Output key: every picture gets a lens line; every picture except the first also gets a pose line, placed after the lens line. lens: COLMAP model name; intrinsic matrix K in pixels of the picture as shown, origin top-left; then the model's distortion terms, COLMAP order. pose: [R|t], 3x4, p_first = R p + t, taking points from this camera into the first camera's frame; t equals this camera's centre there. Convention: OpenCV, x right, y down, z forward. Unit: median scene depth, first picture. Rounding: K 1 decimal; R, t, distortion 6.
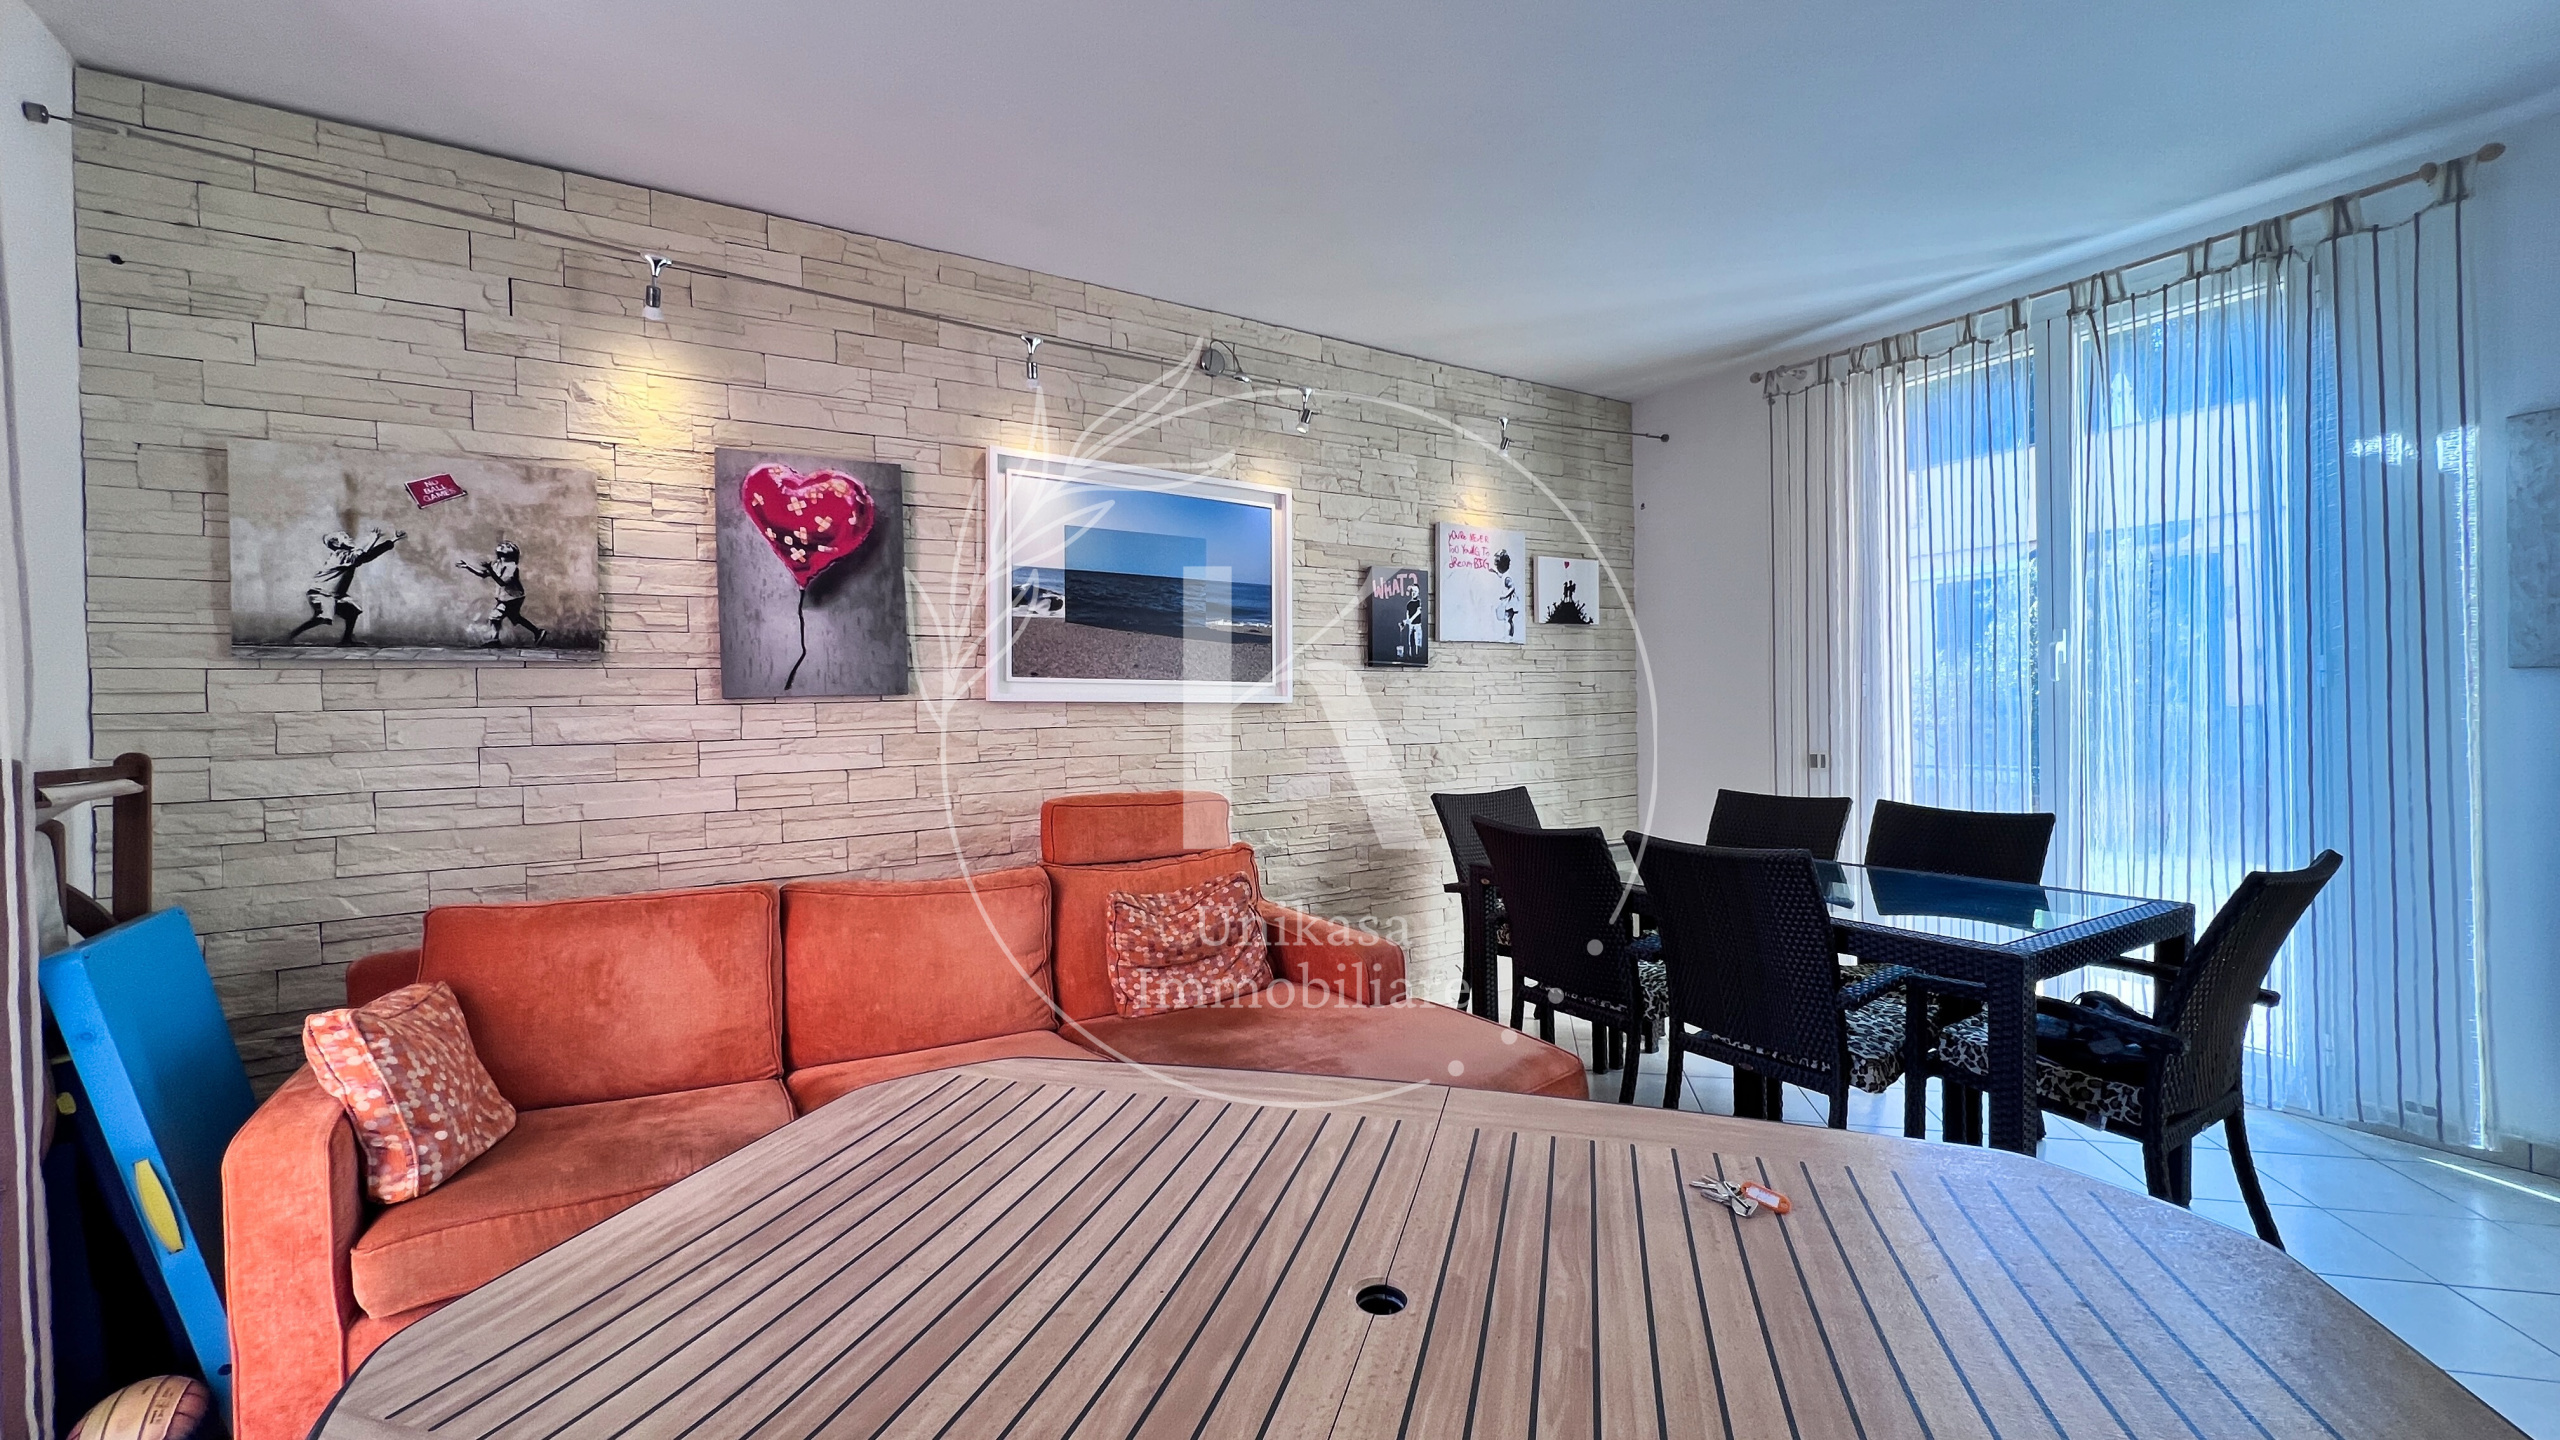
lens RADIAL K [[1021.5, 0, 1276.5], [0, 1021.5, 721.1], [0, 0, 1]] dist [-0.000508, 0.000176]
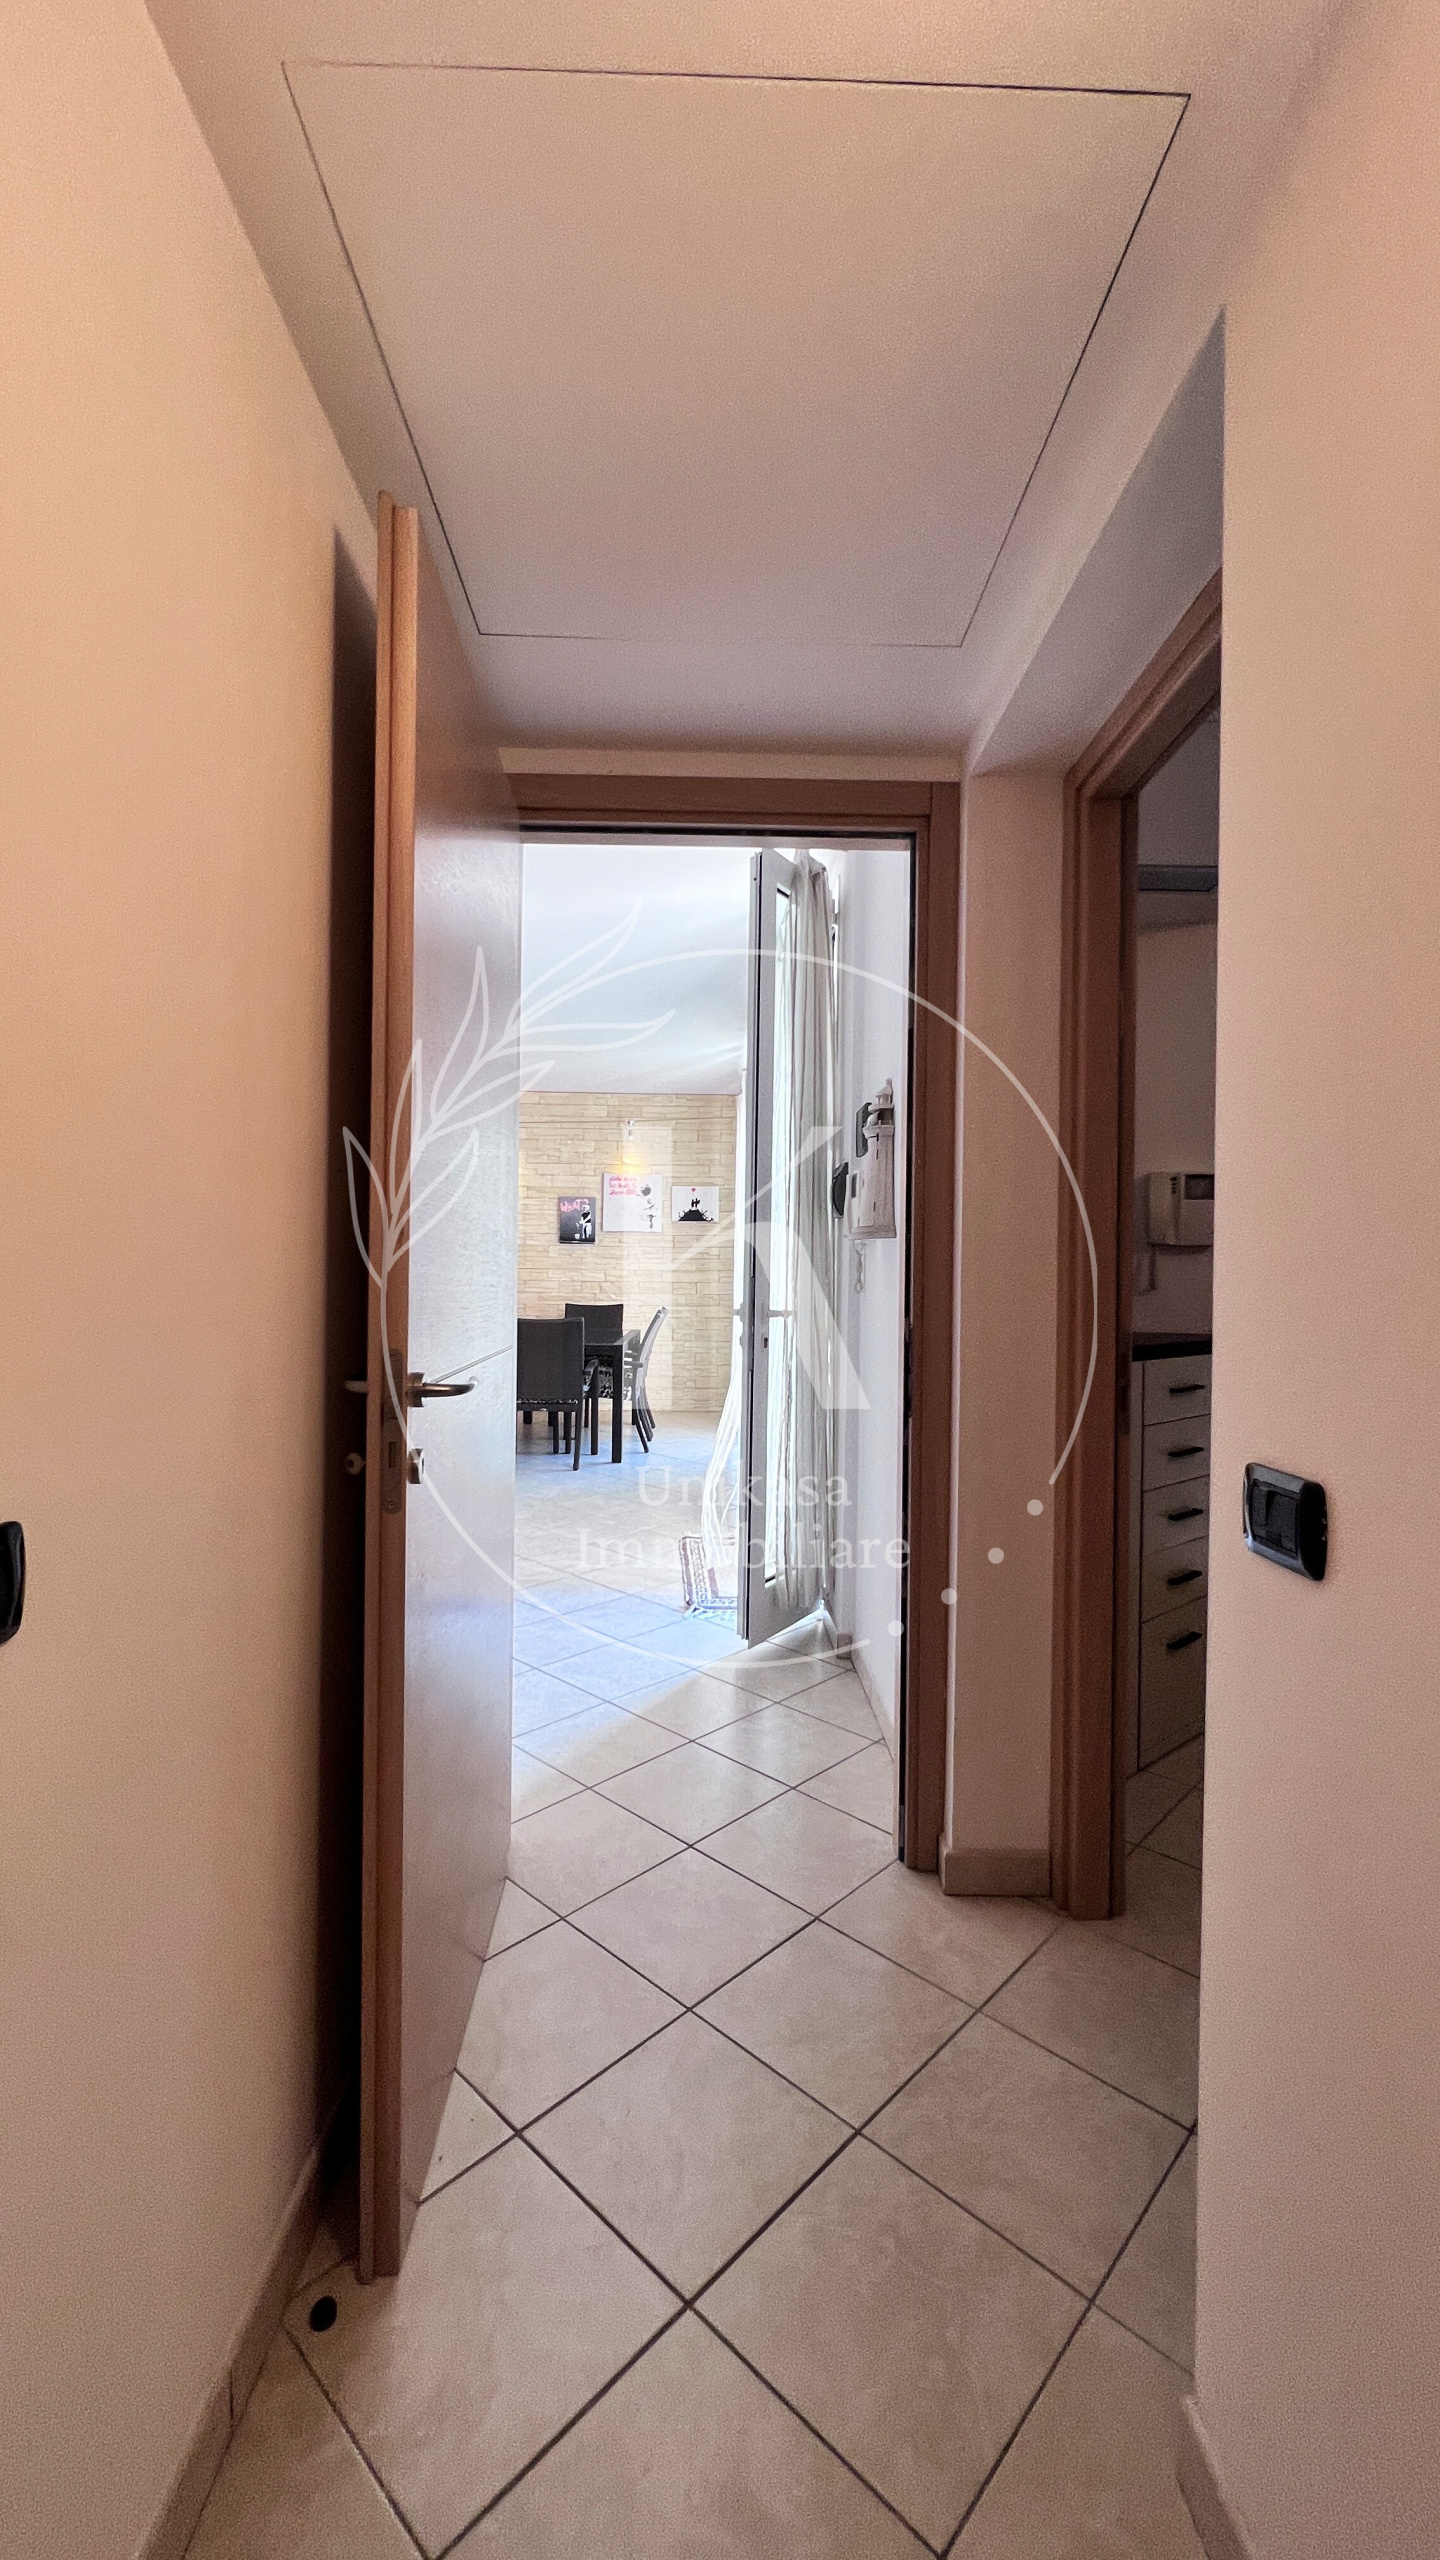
lens RADIAL K [[1019.3, 0, 721.4], [0, 1019.3, 1275.6], [0, 0, 1]] dist [-0.000515, -0.000392]
pose [[0.857773, 0.035465, -0.512804, 1.921485], [-0.033936, 0.999348, 0.012349, -0.032162], [0.512907, 0.006810, 0.858417, -0.849170]]
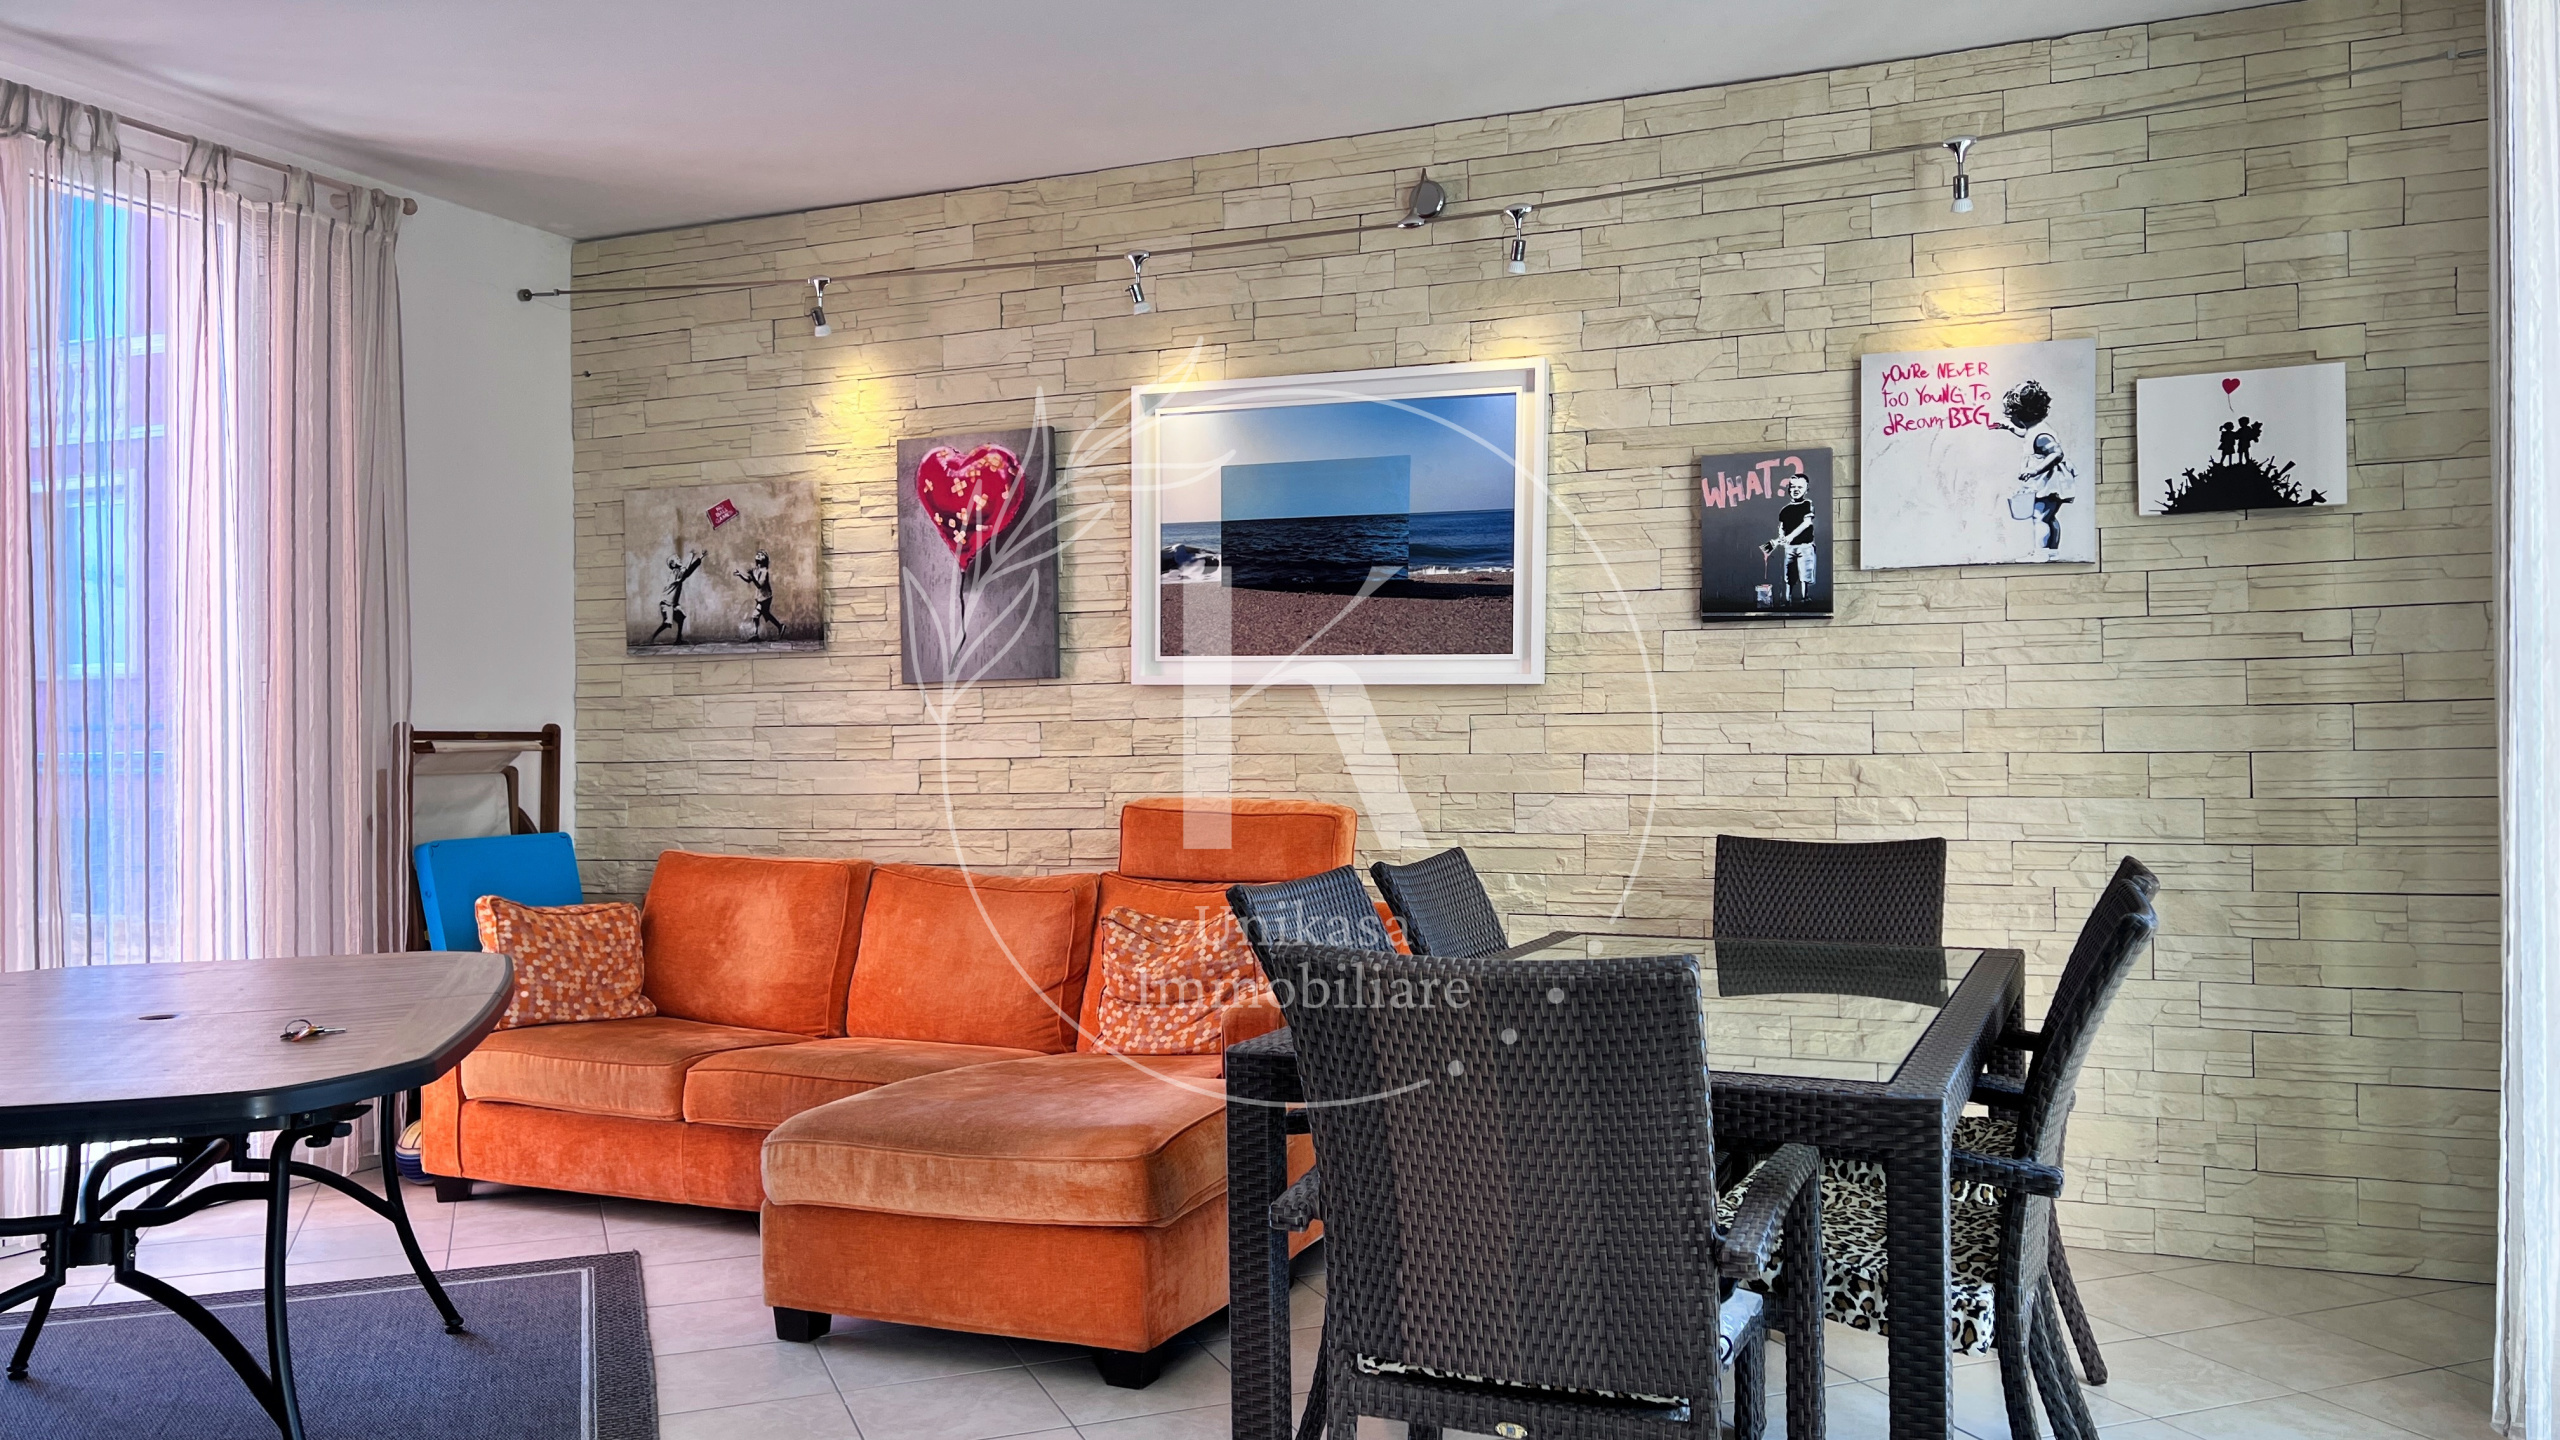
lens RADIAL K [[1914.3, 0, 1290.8], [0, 1914.3, 732.0], [0, 0, 1]] dist [0.085810, -0.111137]
pose [[0.570235, 0.012998, -0.821379, 1.157499], [-0.010234, 0.999910, 0.008718, 0.004975], [0.821418, 0.003435, 0.570317, 0.198895]]
